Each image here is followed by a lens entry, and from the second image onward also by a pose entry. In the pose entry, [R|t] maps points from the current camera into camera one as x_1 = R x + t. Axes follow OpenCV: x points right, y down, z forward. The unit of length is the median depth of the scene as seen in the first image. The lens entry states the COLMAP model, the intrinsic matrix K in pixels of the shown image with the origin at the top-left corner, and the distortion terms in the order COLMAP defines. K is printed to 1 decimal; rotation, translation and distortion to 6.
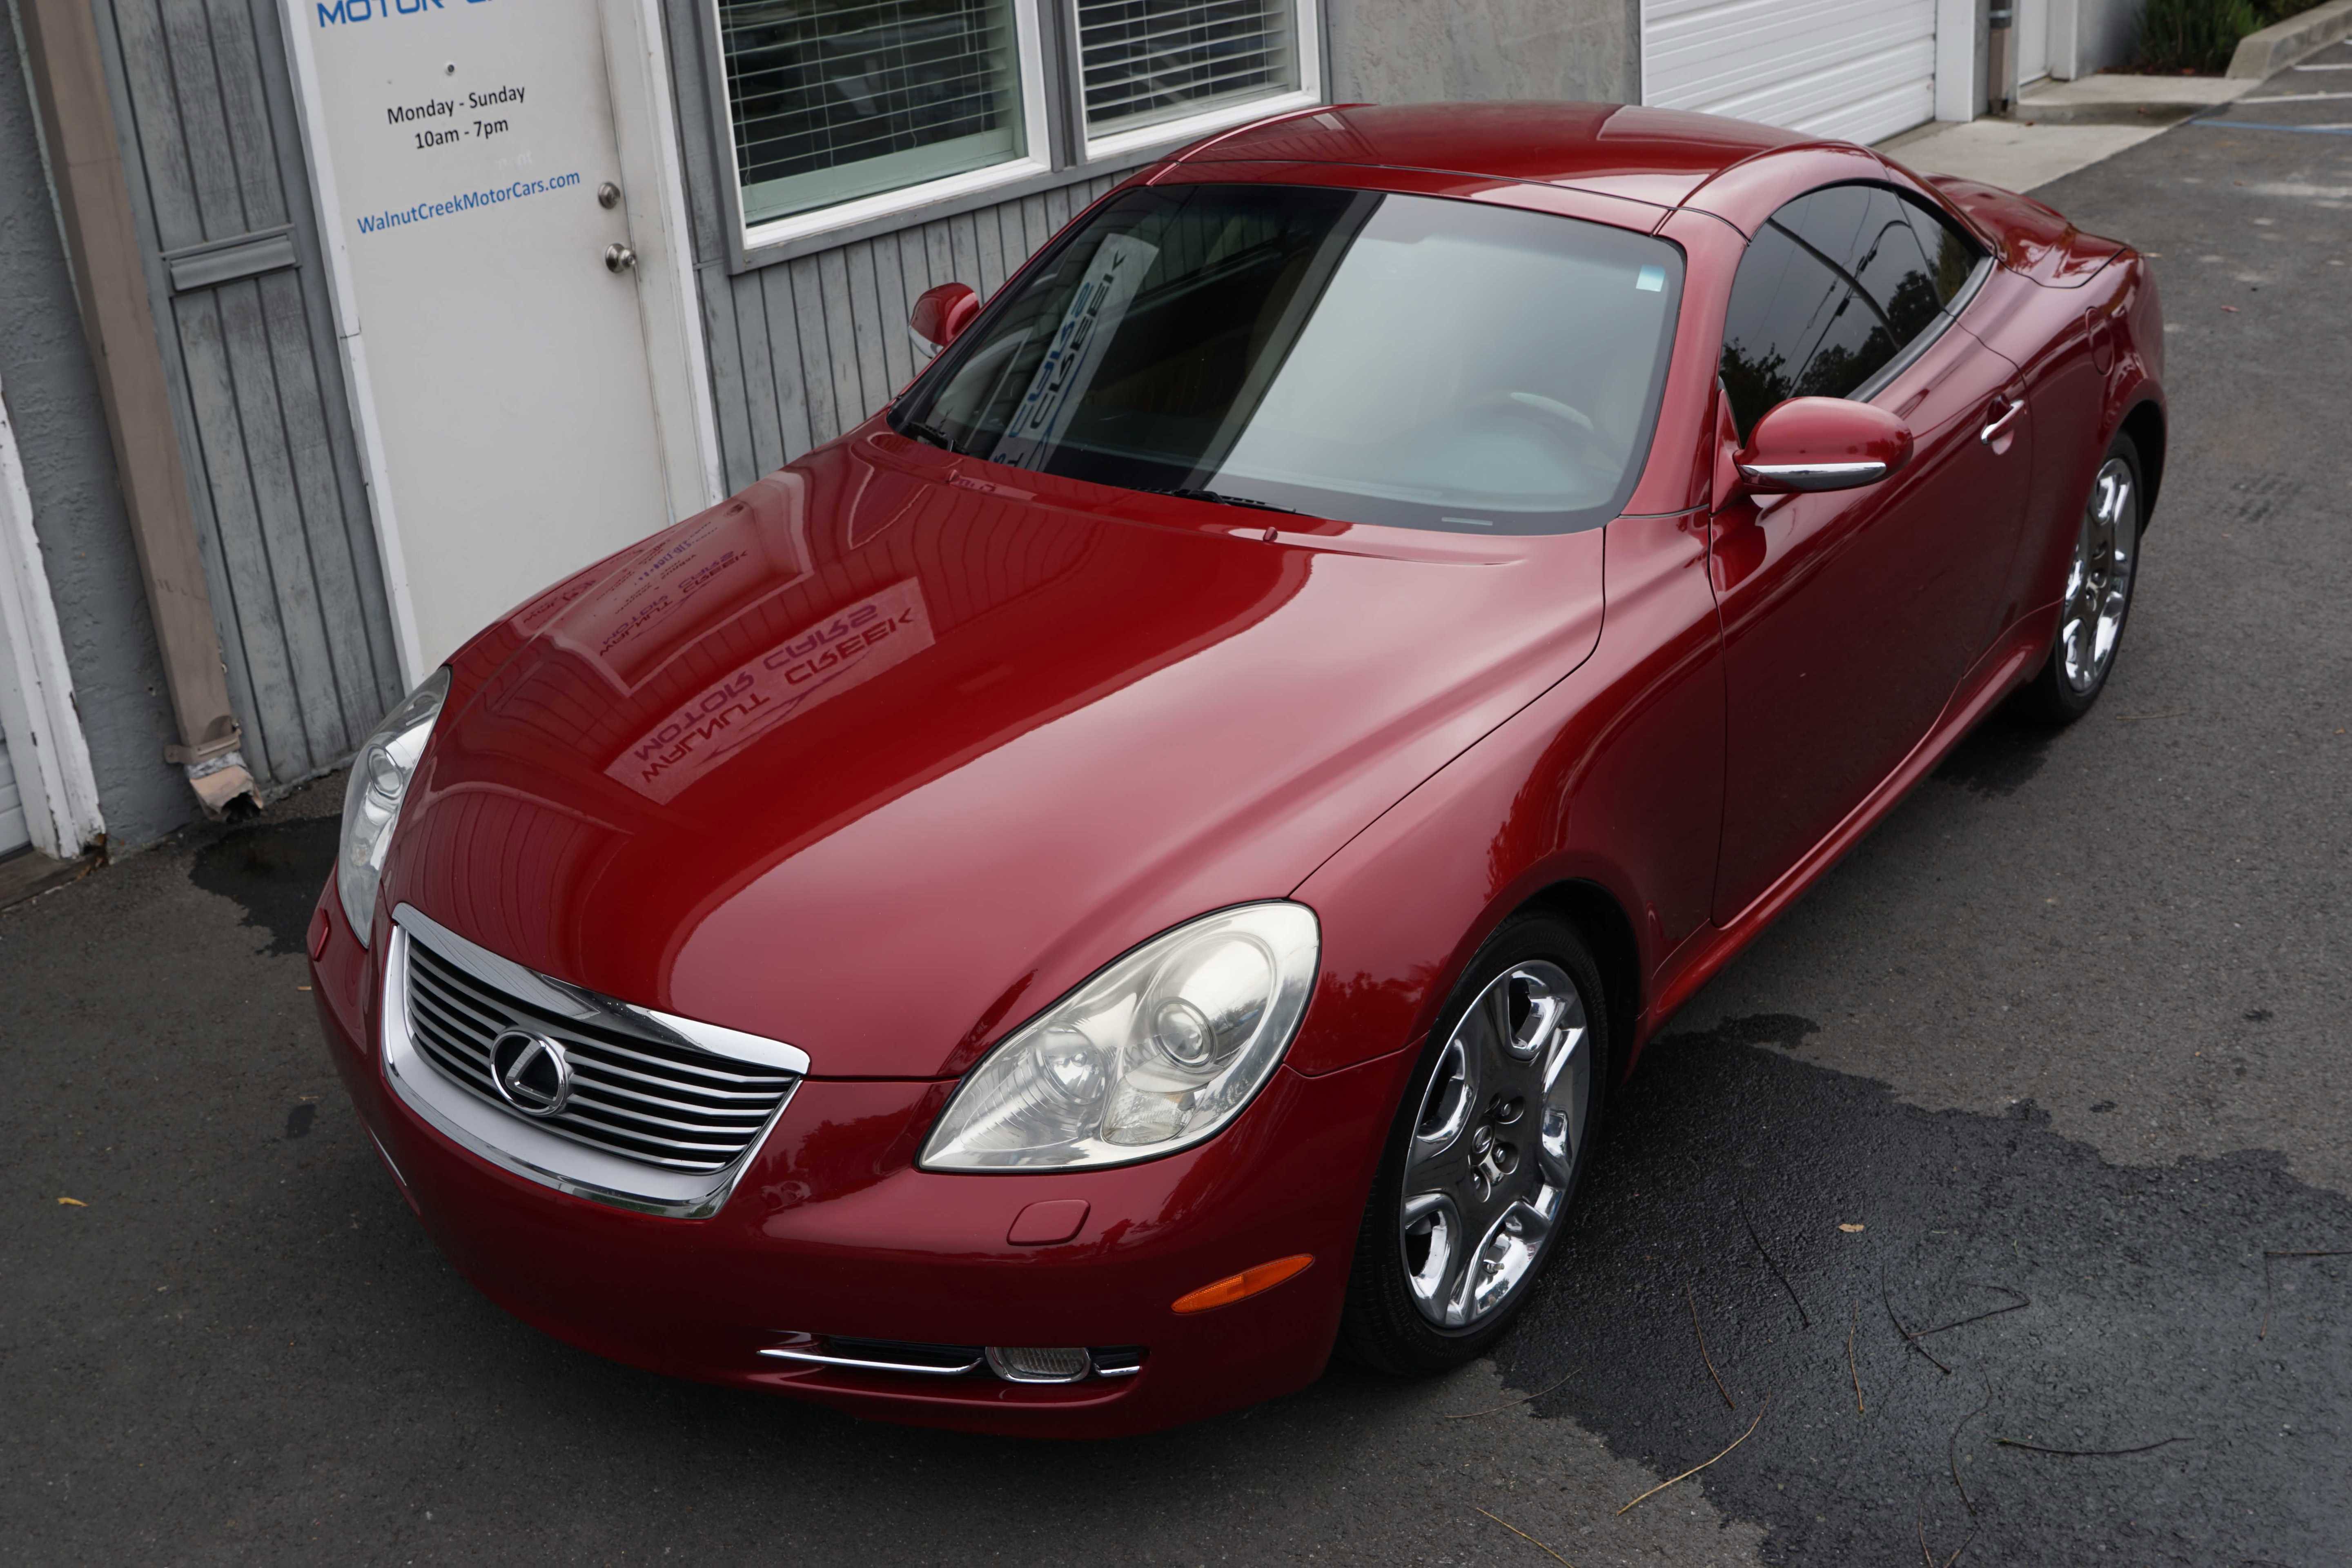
lens RADIAL K [[2505.5, 0, 1189.5], [0, 2505.5, 785.1], [0, 0, 1]] dist [-0.147789, 0.106499]
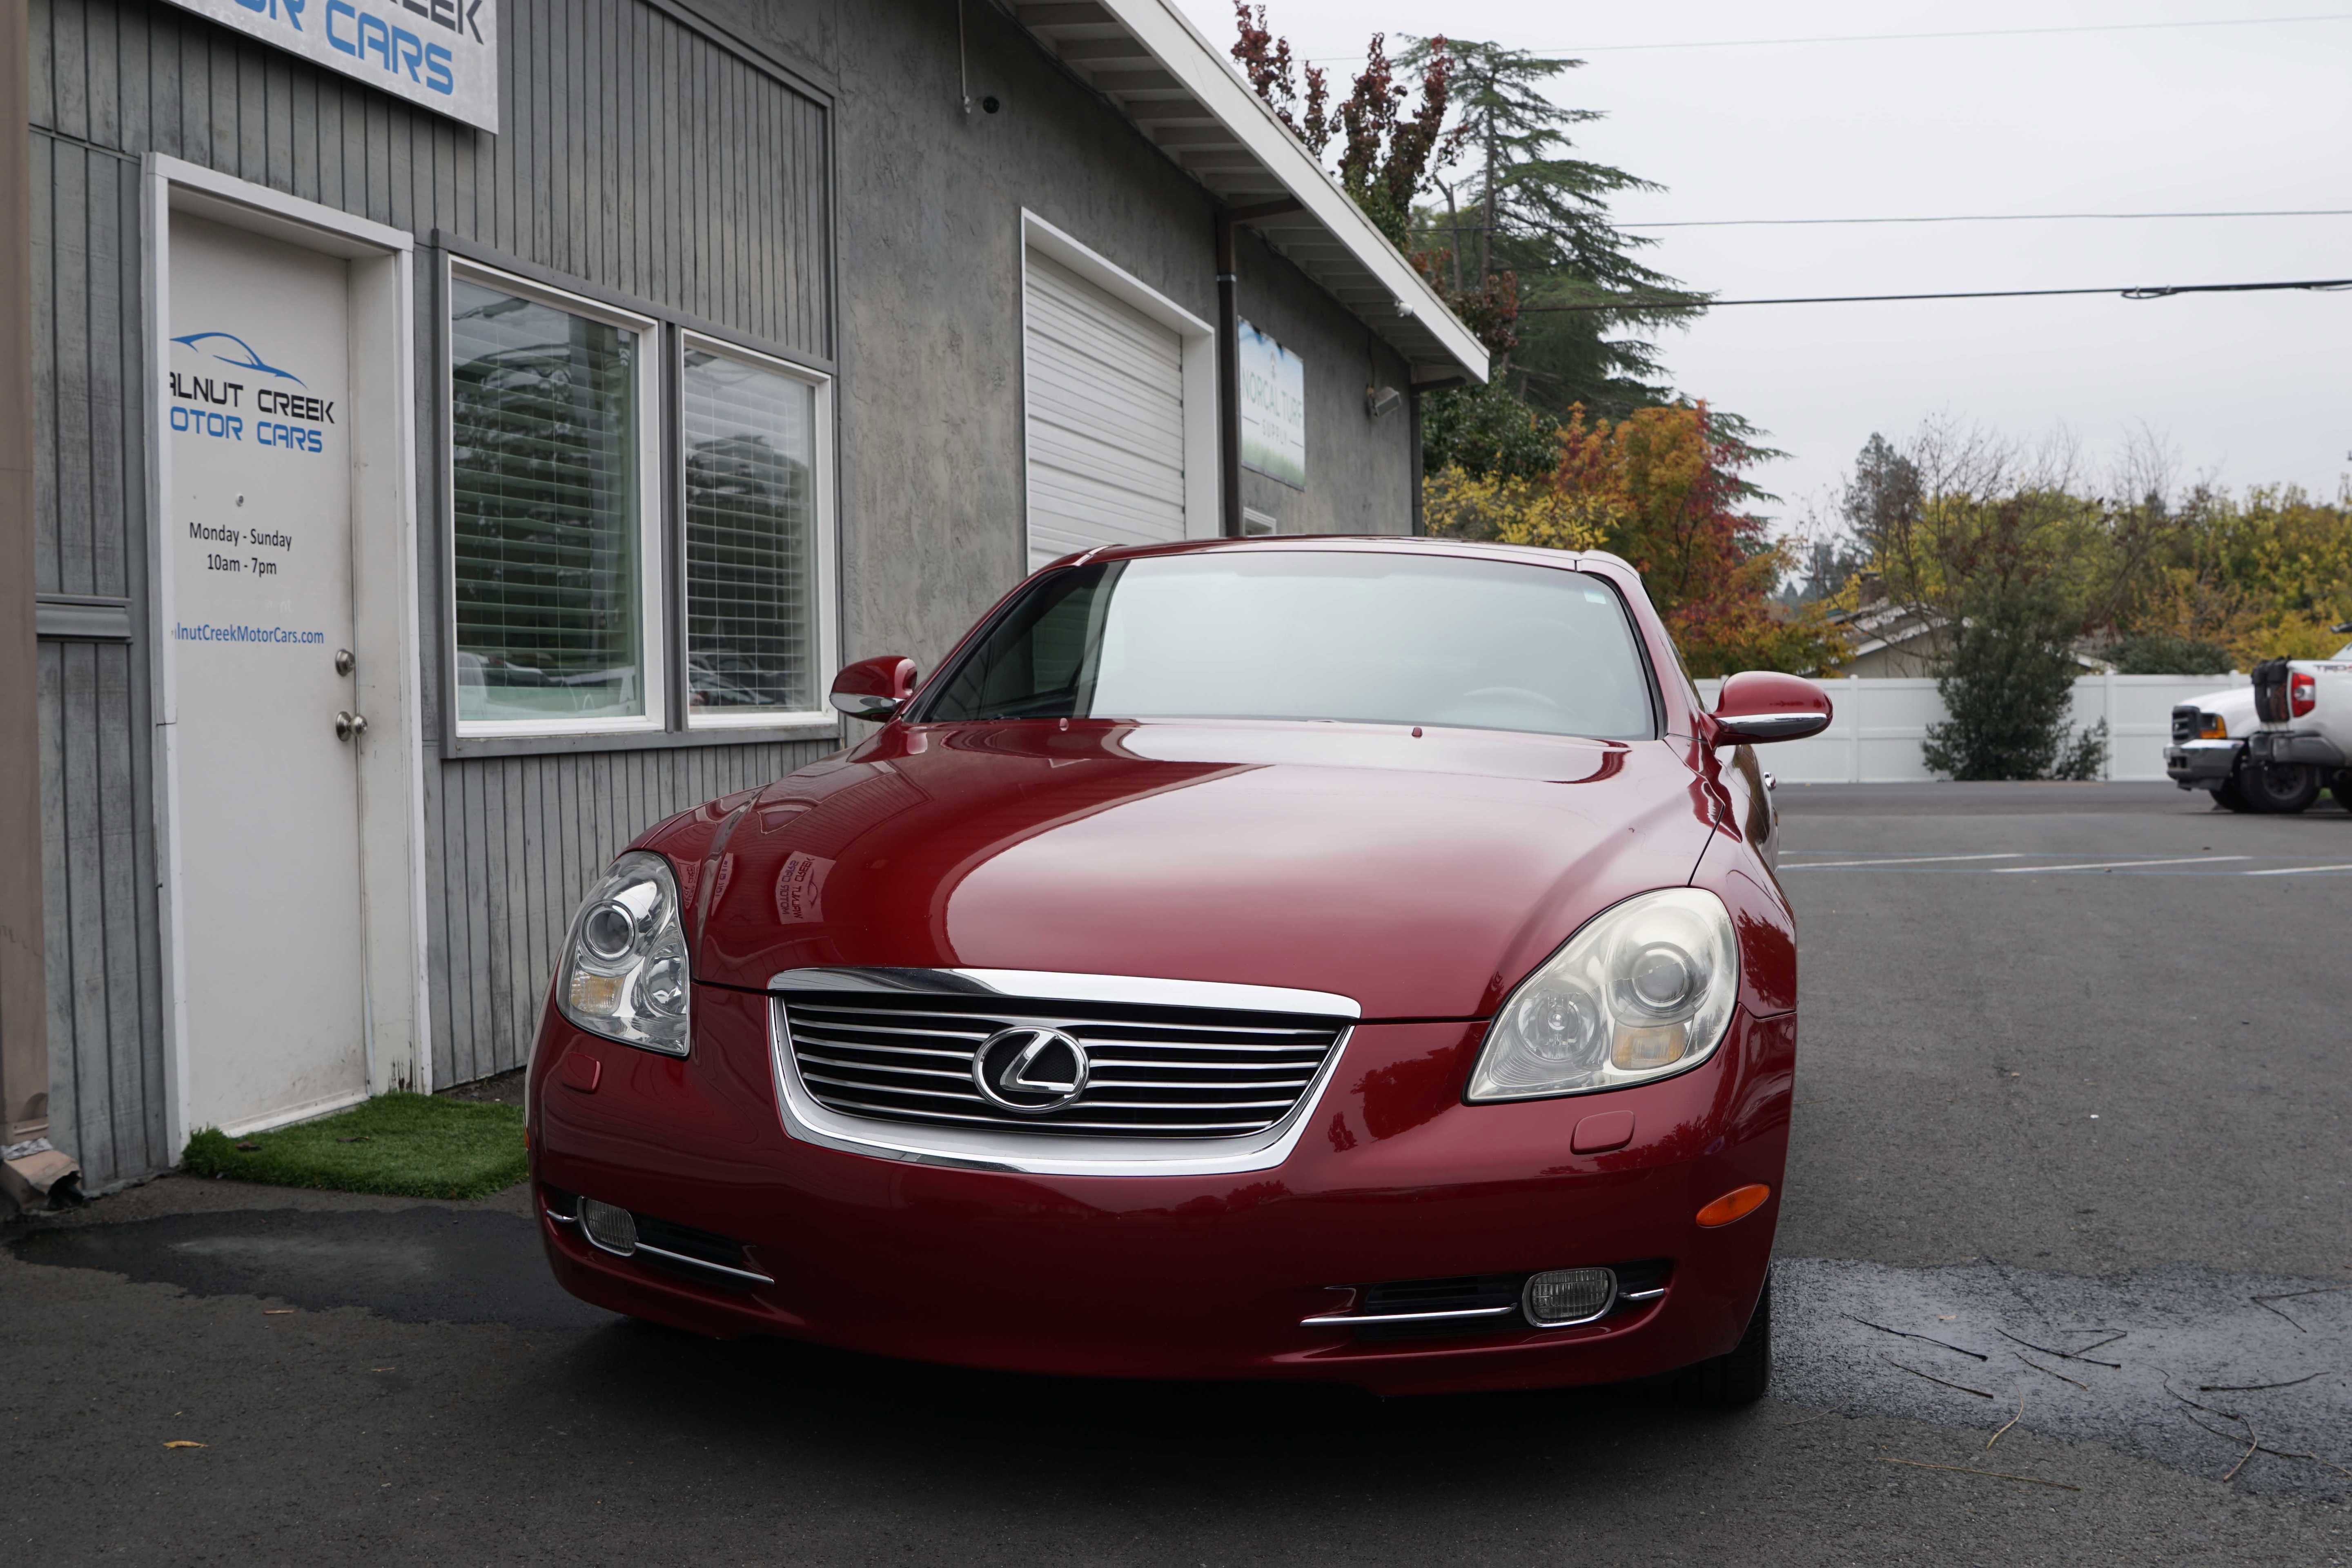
lens RADIAL K [[2505.5, 0, 1189.5], [0, 2505.5, 785.1], [0, 0, 1]] dist [-0.147789, 0.106499]
pose [[0.919021, 0.039170, 0.392259, -0.348131], [0.107528, 0.932410, -0.345035, 0.207981], [-0.379261, 0.359273, 0.852692, 0.050369]]
